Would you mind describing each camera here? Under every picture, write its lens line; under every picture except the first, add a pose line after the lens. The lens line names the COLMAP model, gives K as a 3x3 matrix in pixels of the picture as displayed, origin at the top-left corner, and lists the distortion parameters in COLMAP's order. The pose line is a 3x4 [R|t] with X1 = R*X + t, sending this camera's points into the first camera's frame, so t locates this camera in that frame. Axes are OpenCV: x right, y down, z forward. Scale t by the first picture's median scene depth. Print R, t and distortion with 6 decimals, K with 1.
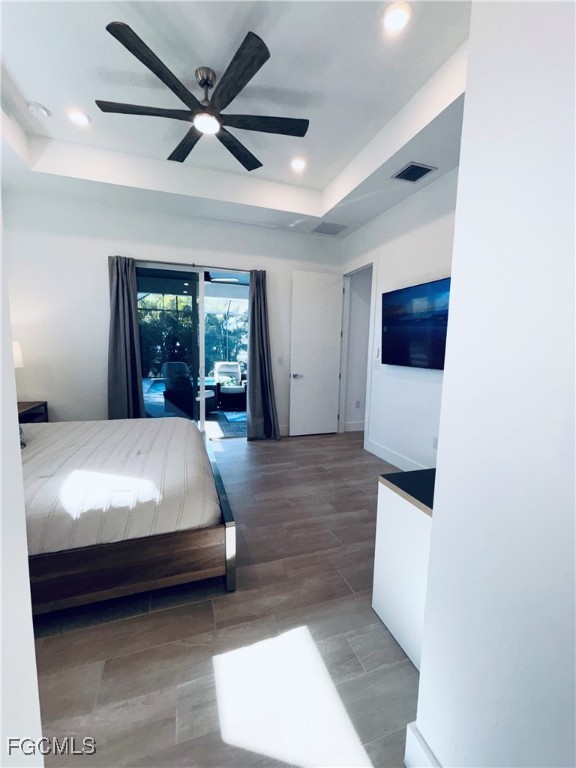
lens RADIAL K [[311.8, 0, 290.9], [0, 311.8, 385.1], [0, 0, 1]] dist [0.001407, 0.000320]
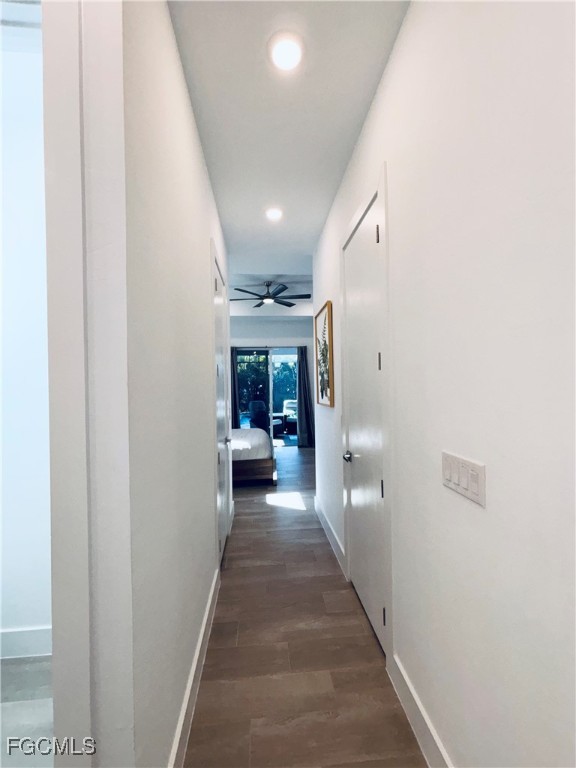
lens RADIAL K [[326.9, 0, 288.0], [0, 326.9, 384.0], [0, 0, 1]] dist [0.000685, 0.000148]
pose [[0.964983, -0.041345, -0.259034, 0.273965], [0.009142, 0.992201, -0.124312, 0.061995], [0.262154, 0.117590, 0.957835, -0.710306]]
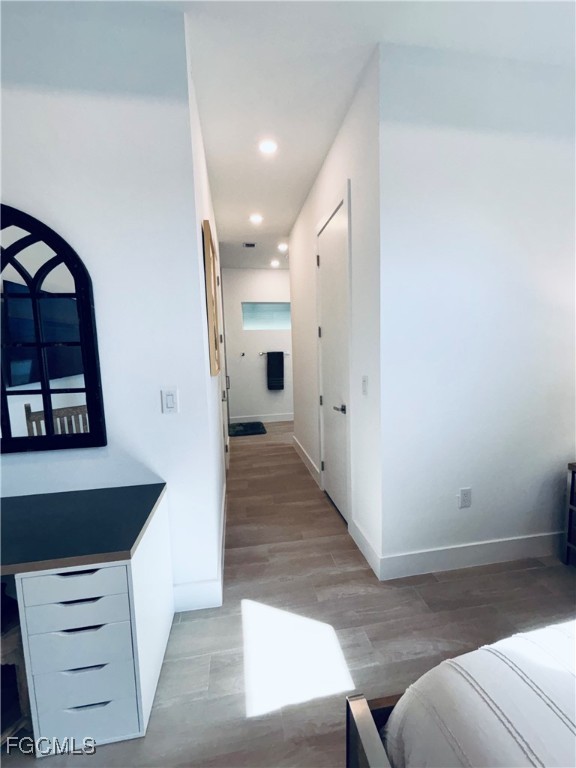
lens RADIAL K [[317.1, 0, 292.5], [0, 317.1, 387.9], [0, 0, 1]] dist [0.000560, 0.000086]
pose [[-0.986107, -0.012040, 0.165677, -0.069512], [0.026493, 0.973205, 0.228407, -0.081092], [-0.163988, 0.229623, -0.959365, 0.573864]]
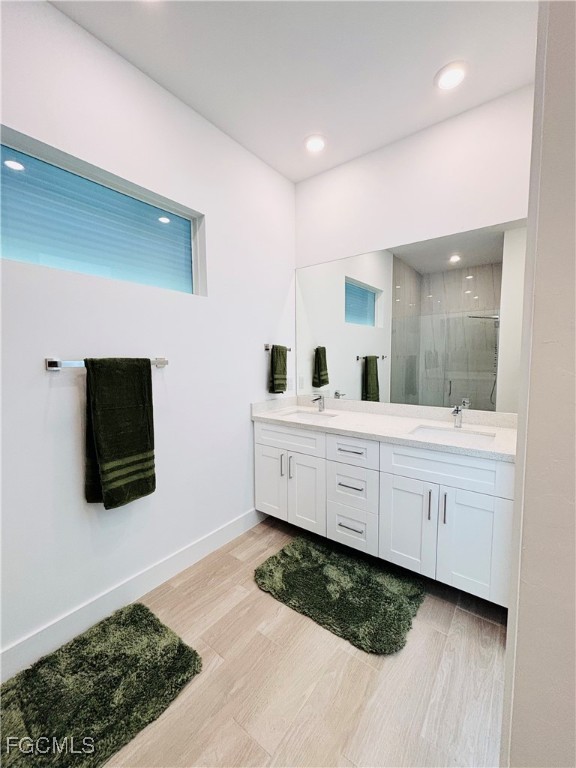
lens RADIAL K [[311.8, 0, 290.9], [0, 311.8, 385.1], [0, 0, 1]] dist [0.001407, 0.000320]
pose [[-0.836193, 0.036669, -0.547208, 0.303207], [-0.072443, 0.981635, 0.176480, 0.044360], [0.543630, 0.187213, -0.818179, -0.469934]]
